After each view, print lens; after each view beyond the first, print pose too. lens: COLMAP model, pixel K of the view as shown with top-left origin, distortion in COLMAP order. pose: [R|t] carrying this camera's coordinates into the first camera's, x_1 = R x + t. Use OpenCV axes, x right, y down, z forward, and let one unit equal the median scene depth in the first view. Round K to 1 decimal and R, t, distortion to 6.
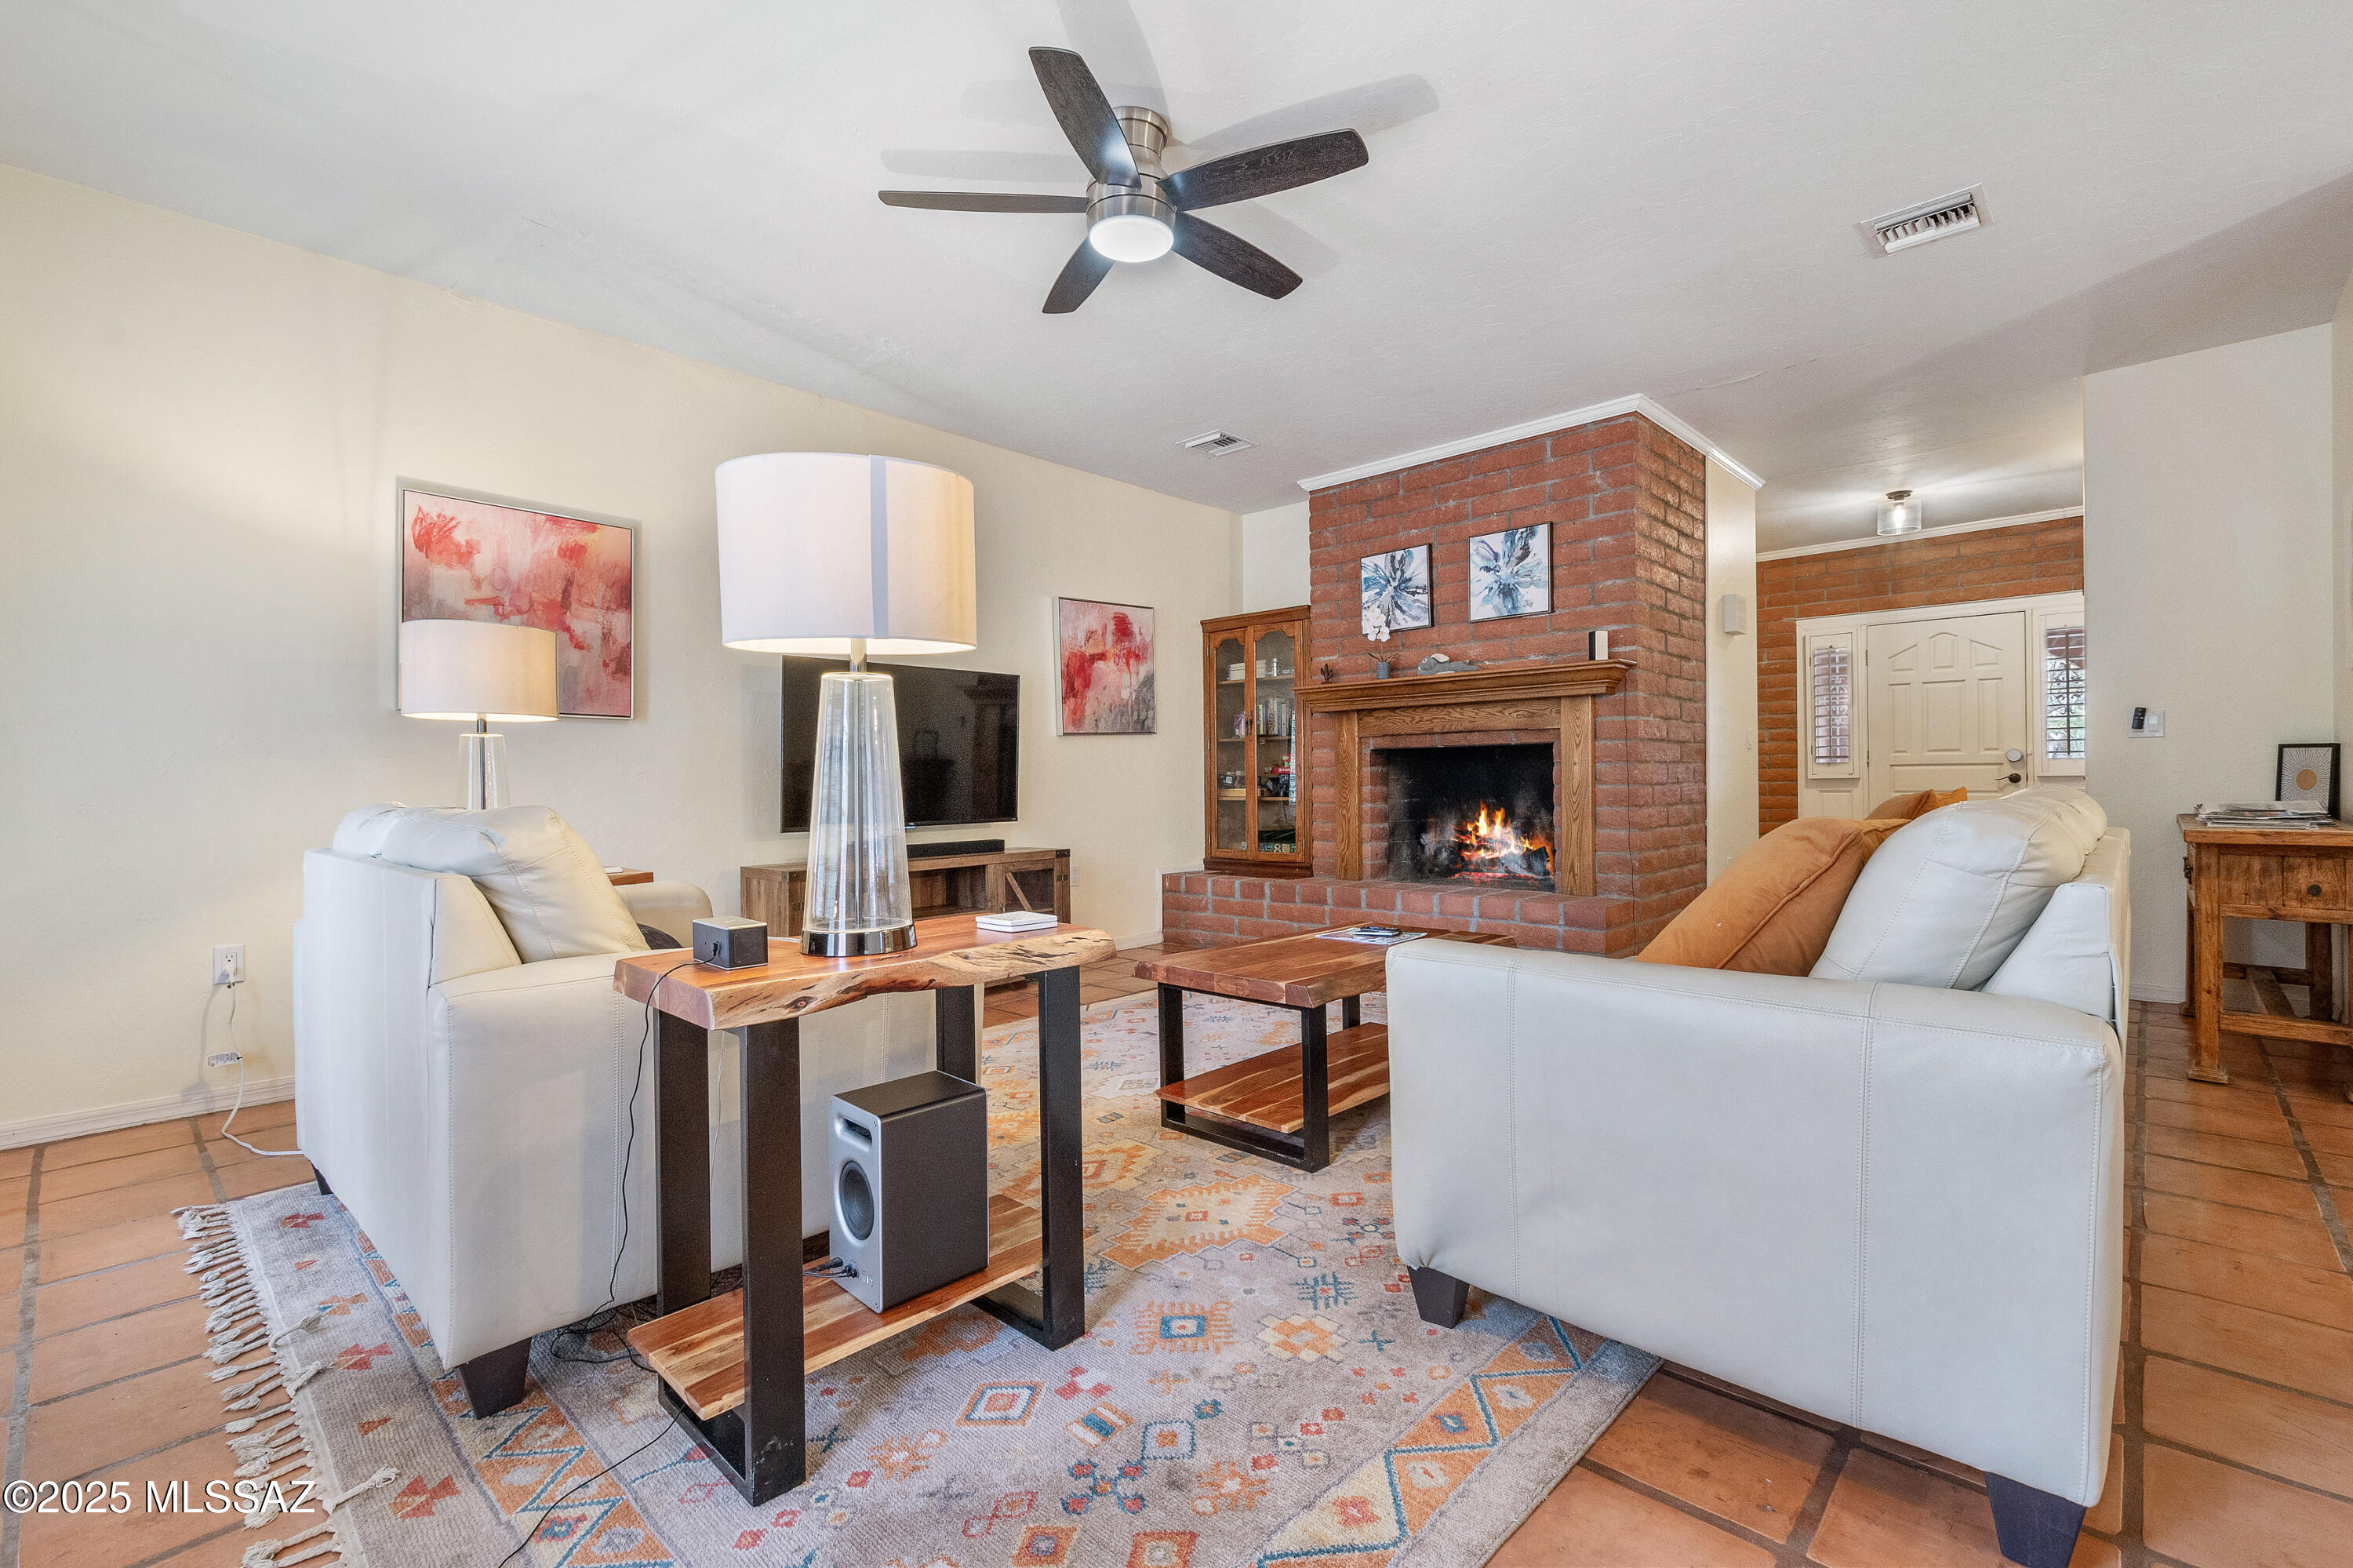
lens RADIAL K [[1051.7, 0, 1032.8], [0, 1051.7, 791.0], [0, 0, 1]] dist [0.004054, -0.000356]
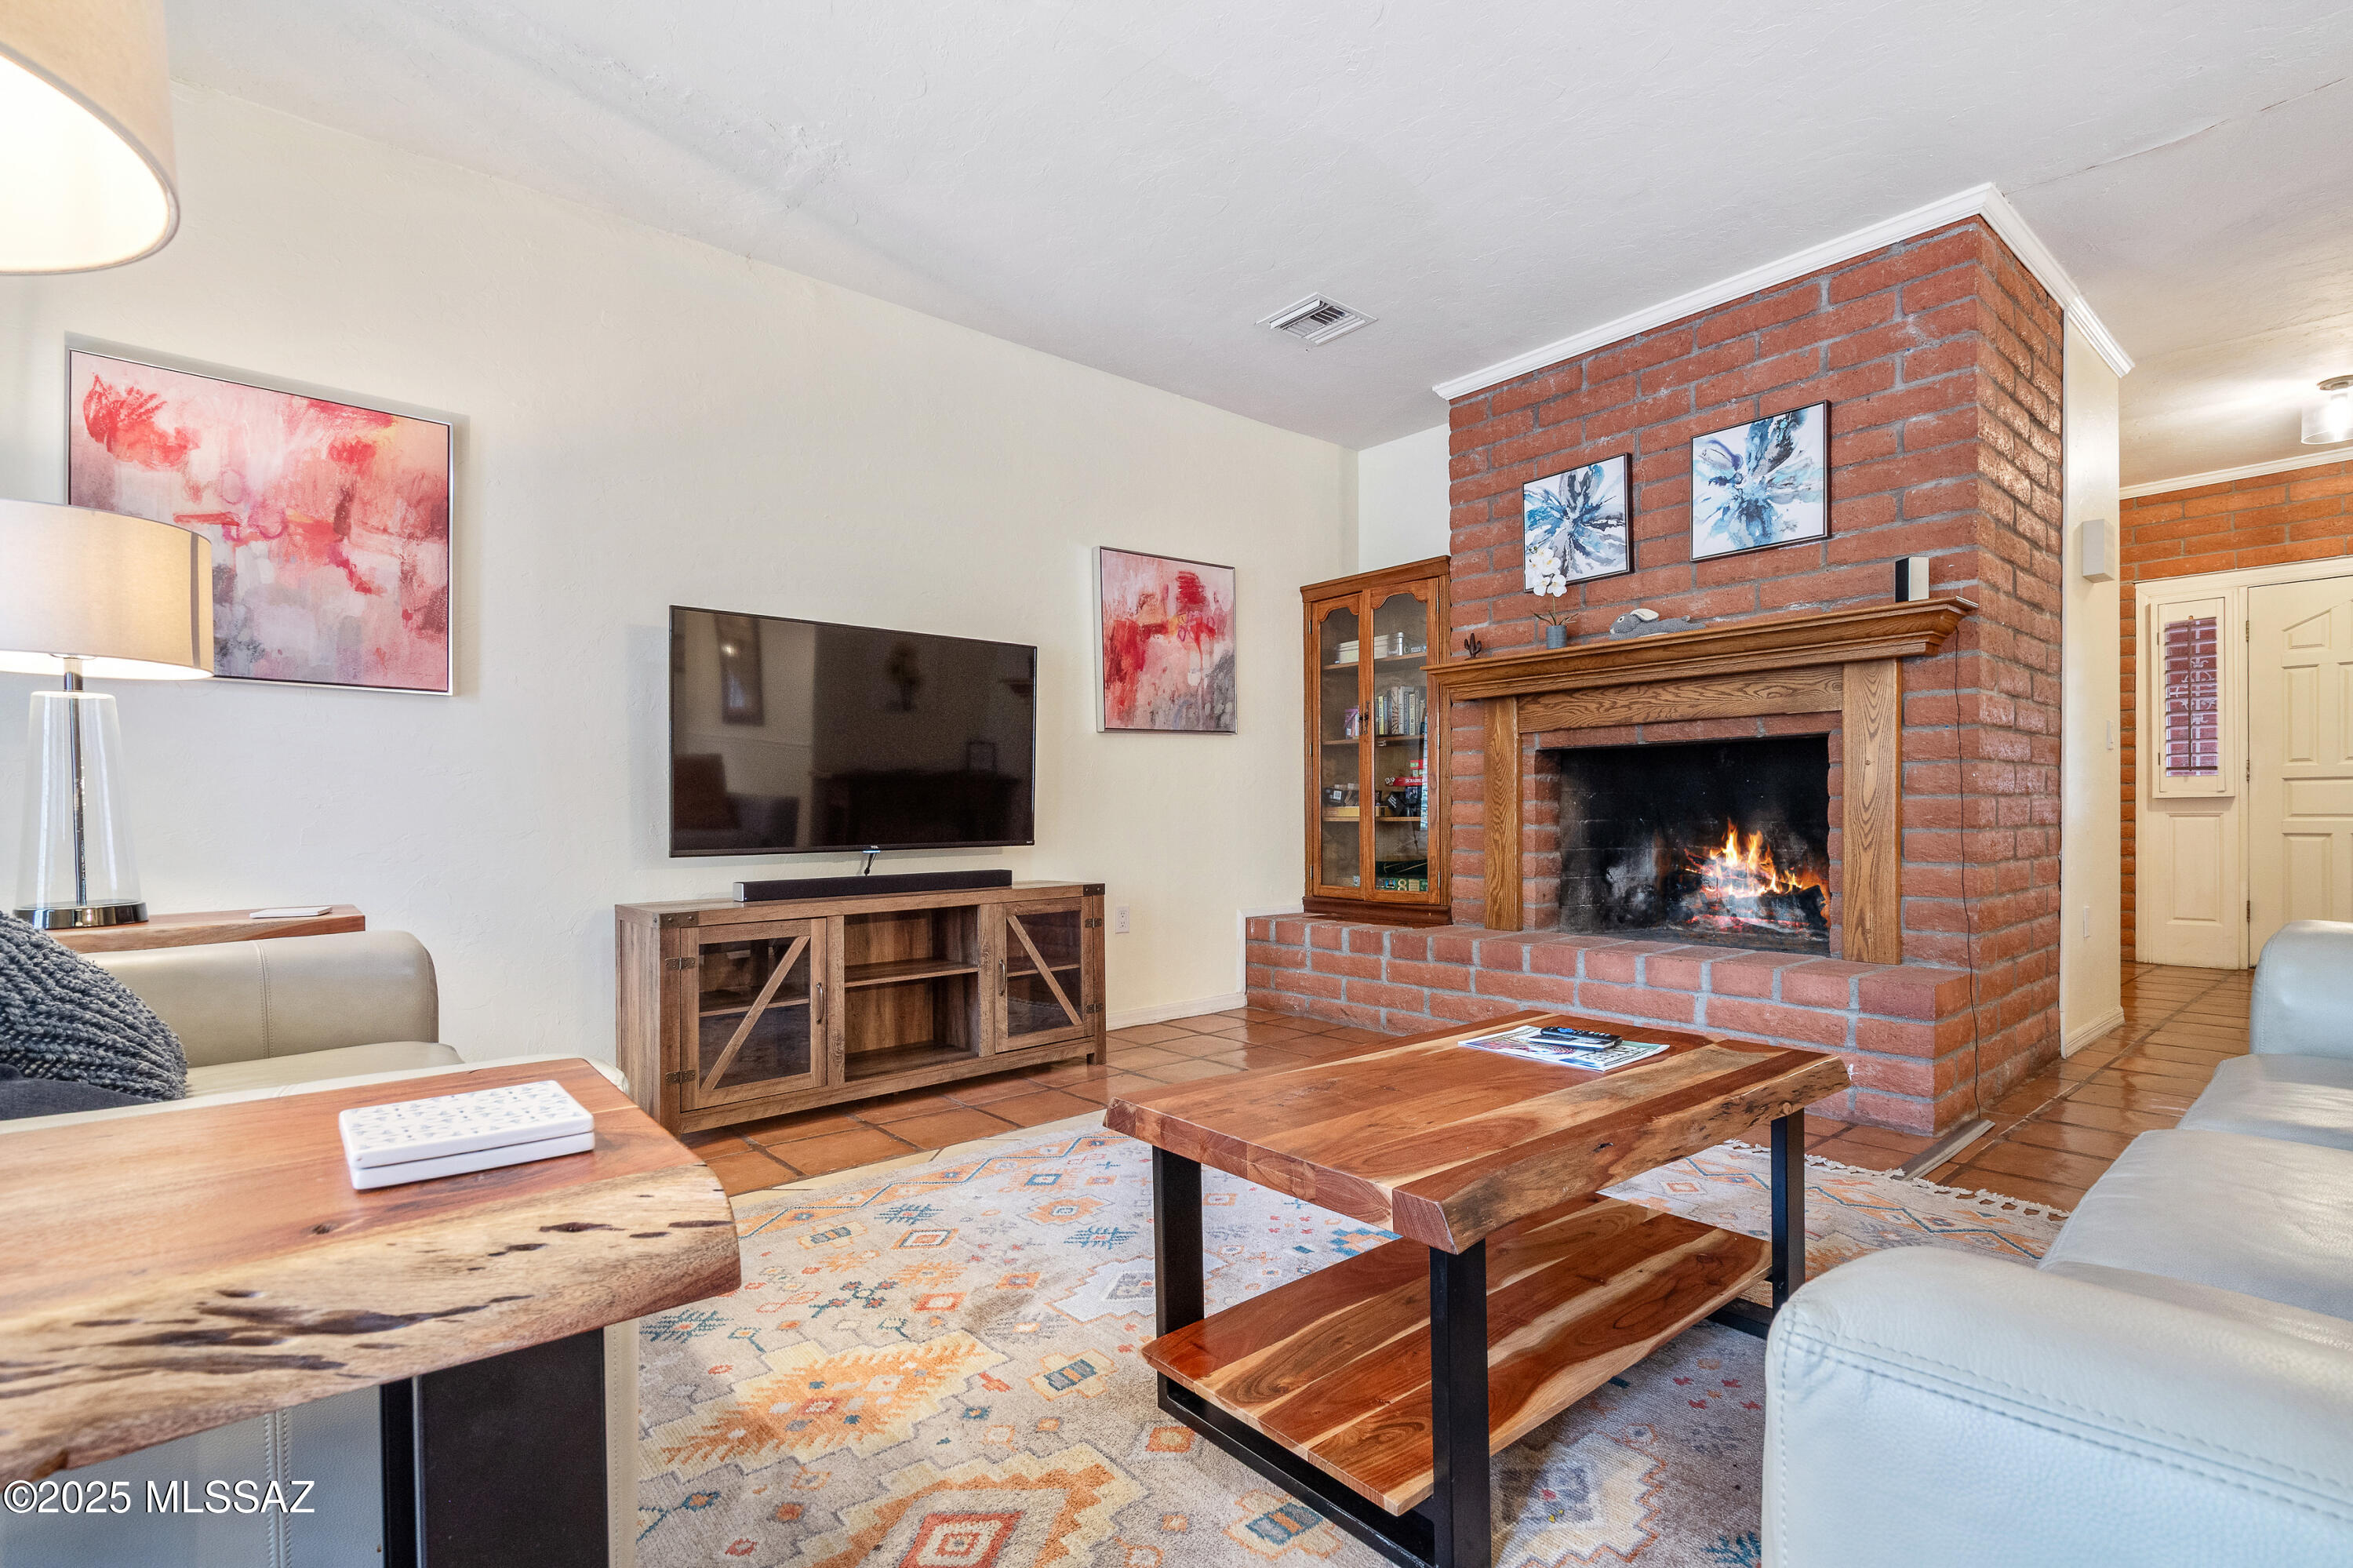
lens RADIAL K [[1049.7, 0, 1023.3], [0, 1049.7, 828.4], [0, 0, 1]] dist [0.000619, 0.000079]
pose [[0.992184, 0.004884, -0.124688, 0.069127], [-0.004020, 0.999966, 0.007181, 0.011426], [0.124719, -0.006624, 0.992170, 0.267700]]
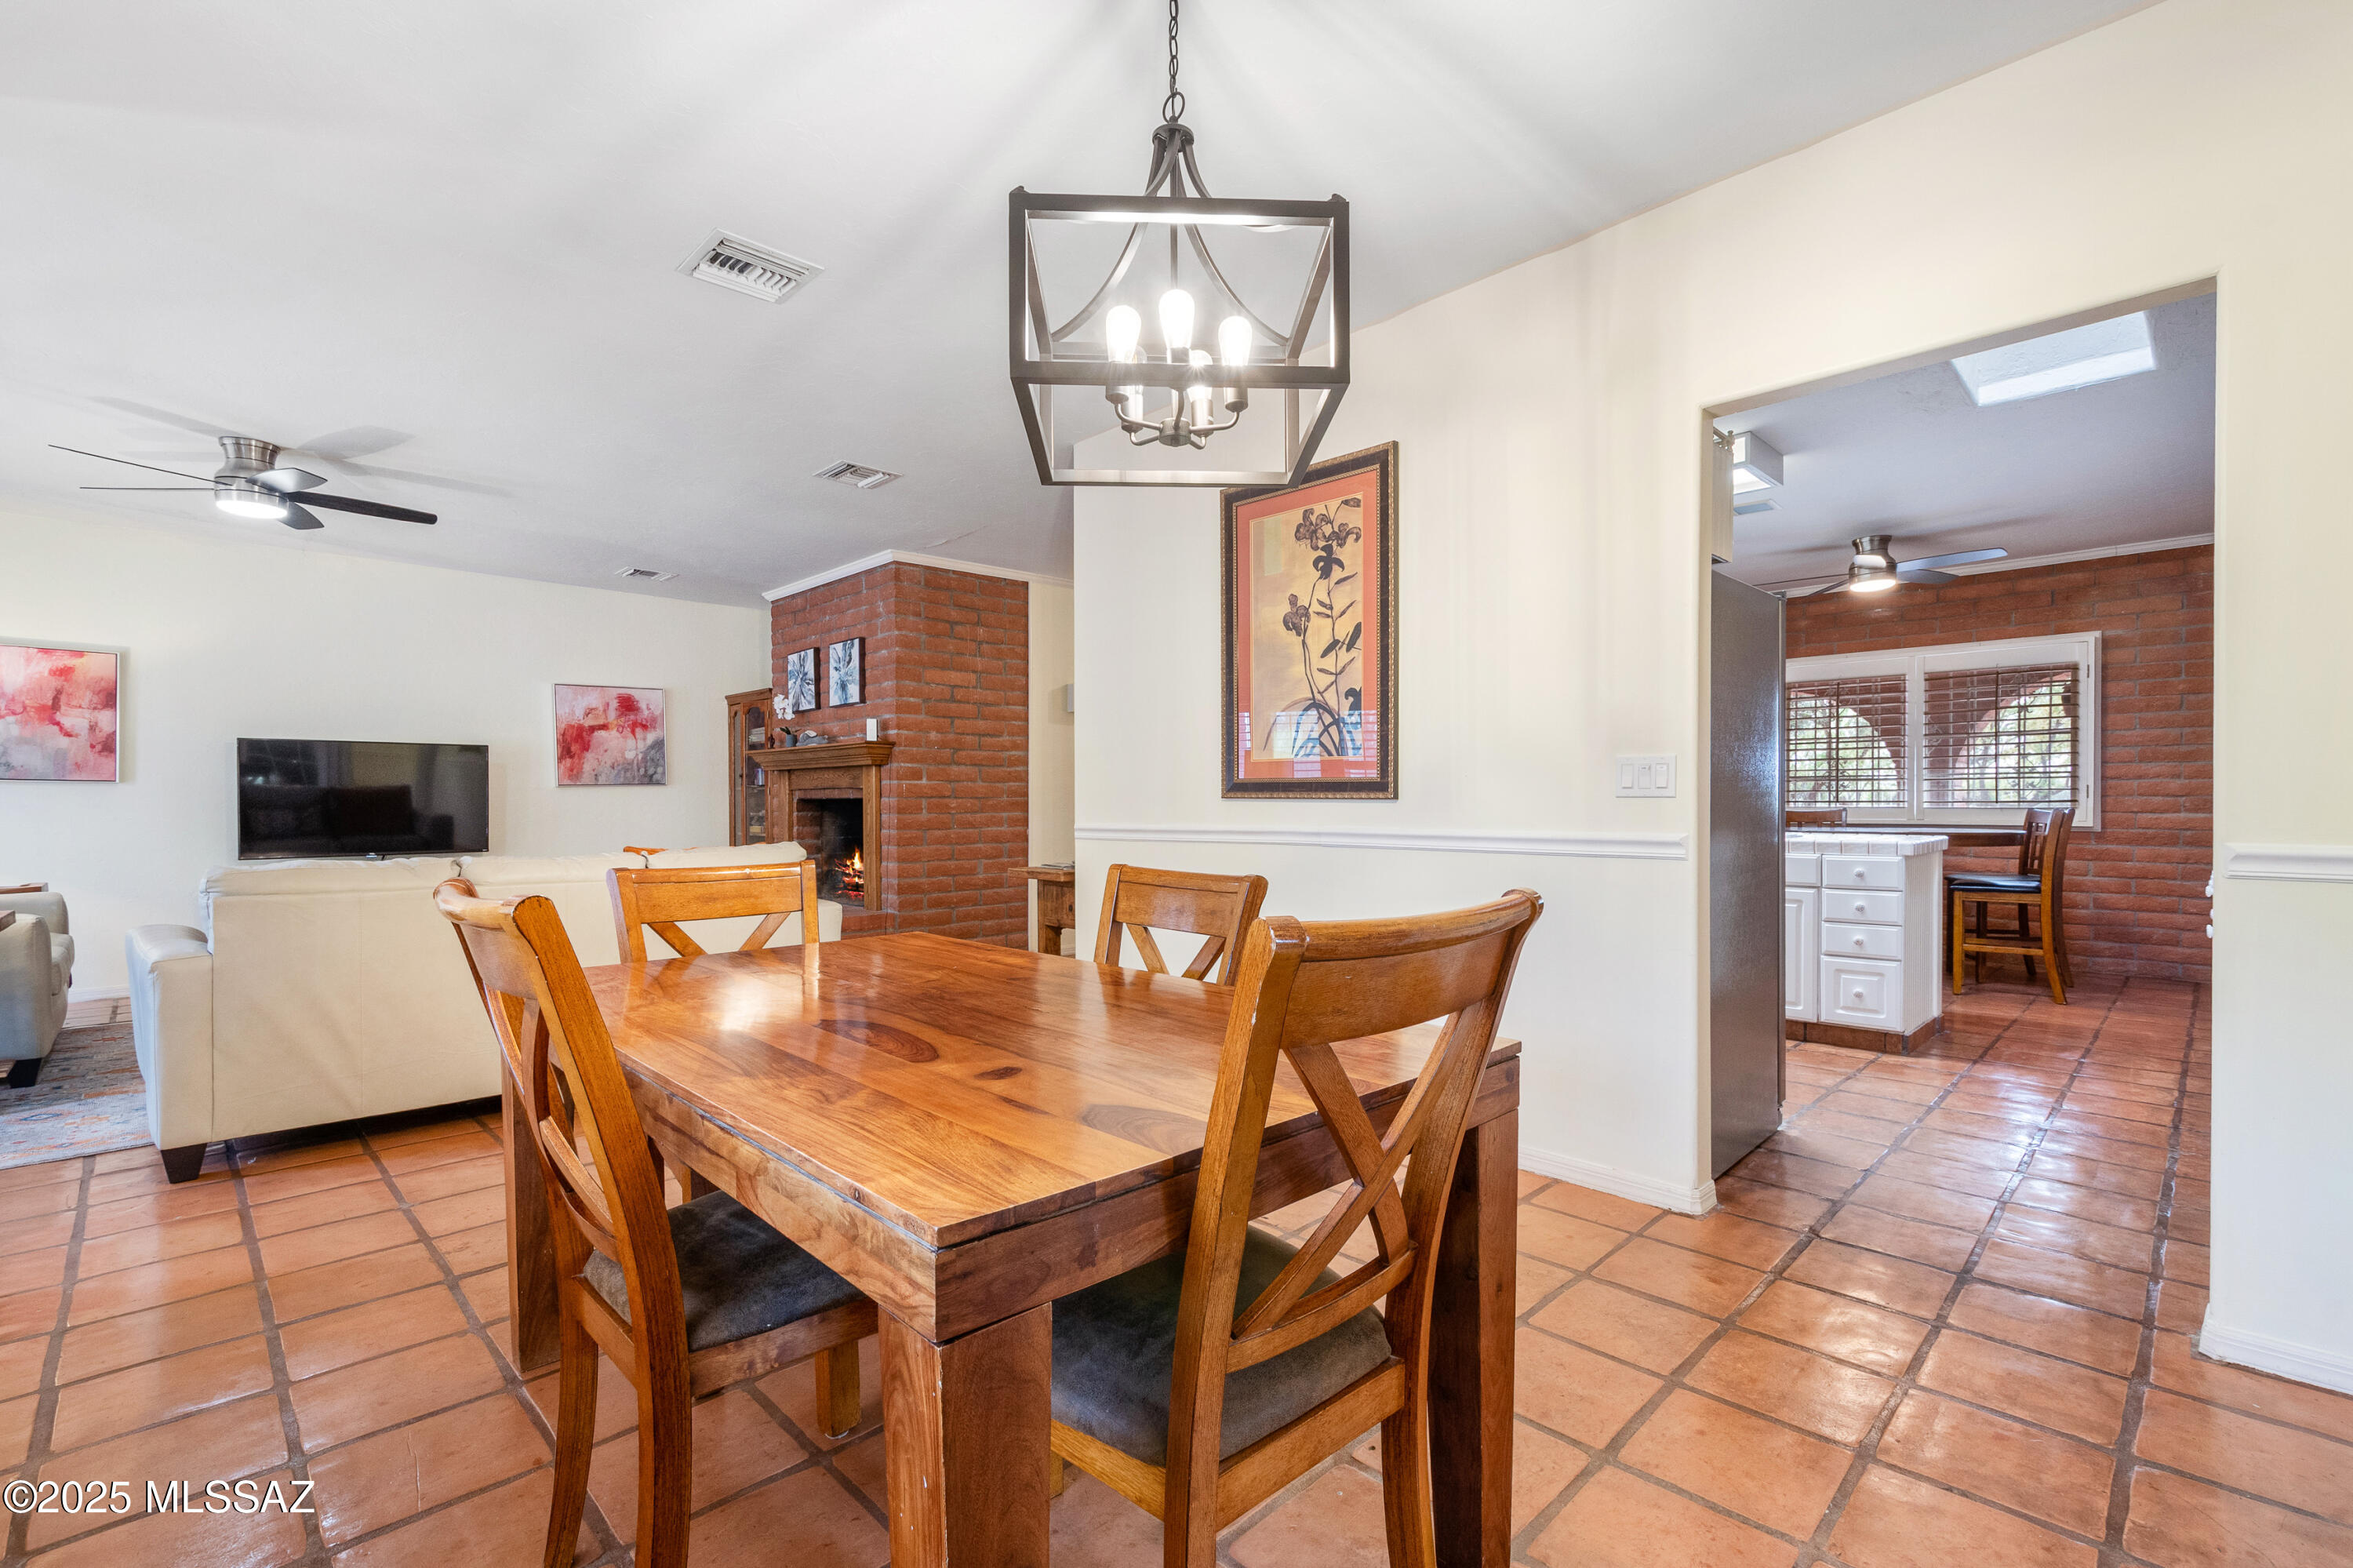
lens RADIAL K [[1051.7, 0, 1084.2], [0, 1051.7, 819.6], [0, 0, 1]] dist [0.004054, -0.000356]
pose [[0.999635, 0.008384, -0.025670, 0.783539], [-0.008135, 0.999919, 0.009776, -0.032266], [0.025750, -0.009564, 0.999623, -0.345219]]
